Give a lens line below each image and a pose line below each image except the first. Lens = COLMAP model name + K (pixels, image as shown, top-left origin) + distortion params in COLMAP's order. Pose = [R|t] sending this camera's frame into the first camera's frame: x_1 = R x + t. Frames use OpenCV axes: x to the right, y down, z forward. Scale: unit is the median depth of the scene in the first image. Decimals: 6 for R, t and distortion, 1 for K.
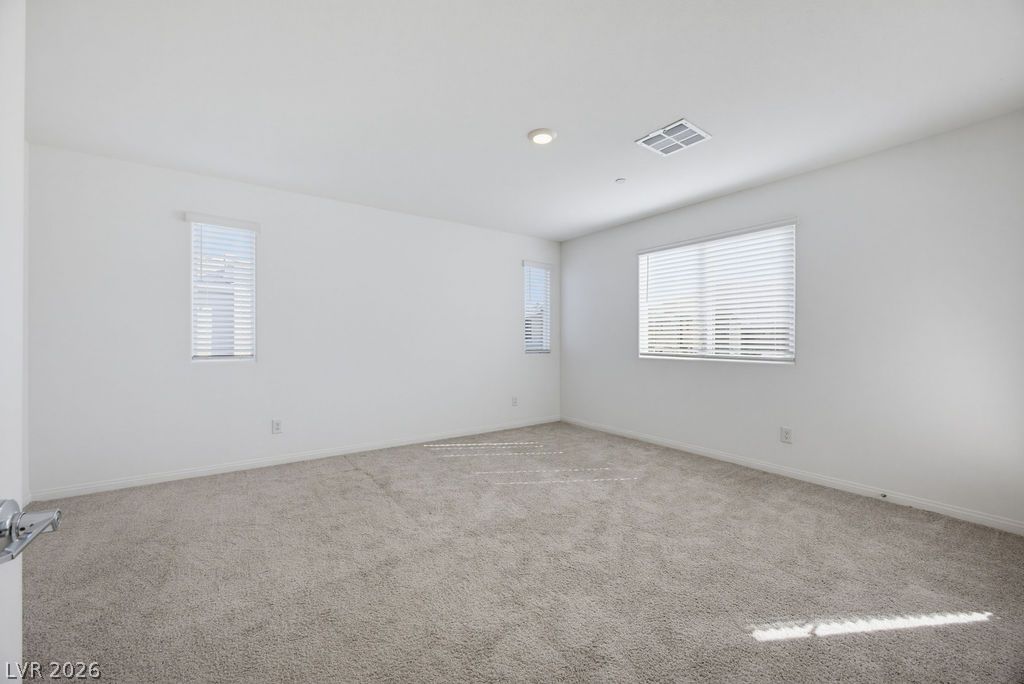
lens RADIAL K [[395.2, 0, 515.8], [0, 395.2, 335.8], [0, 0, 1]] dist [-0.016201, 0.001569]
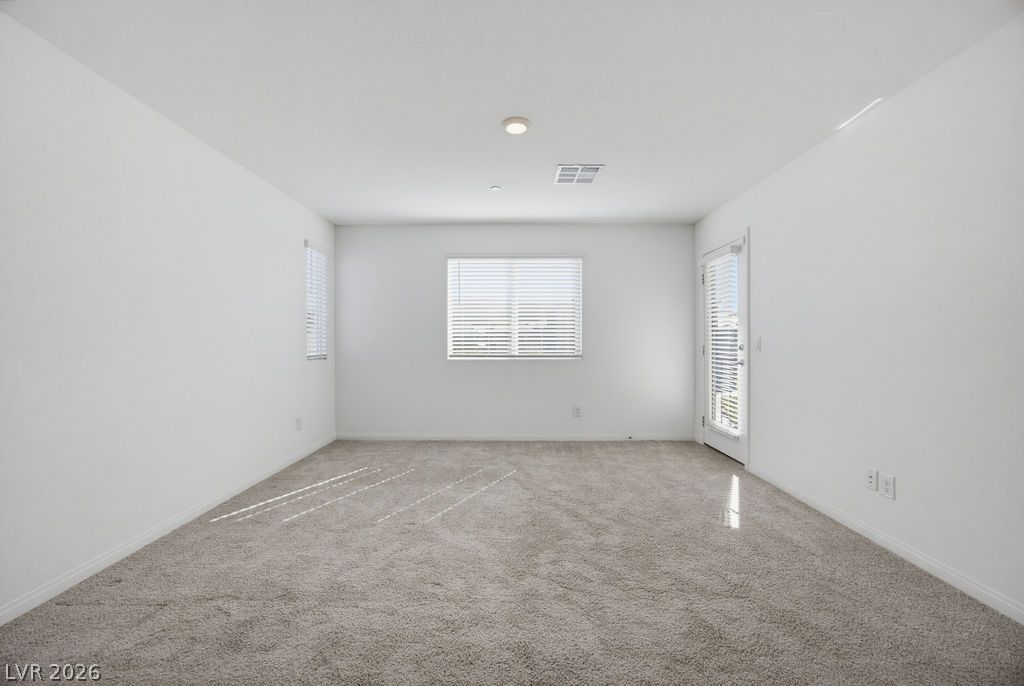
lens RADIAL K [[395.2, 0, 508.0], [0, 395.2, 337.2], [0, 0, 1]] dist [-0.016201, 0.001569]
pose [[0.593599, 0.003832, 0.804752, -0.601711], [-0.002541, 0.999993, -0.002888, 0.000594], [-0.804757, -0.000331, 0.593604, 0.391383]]
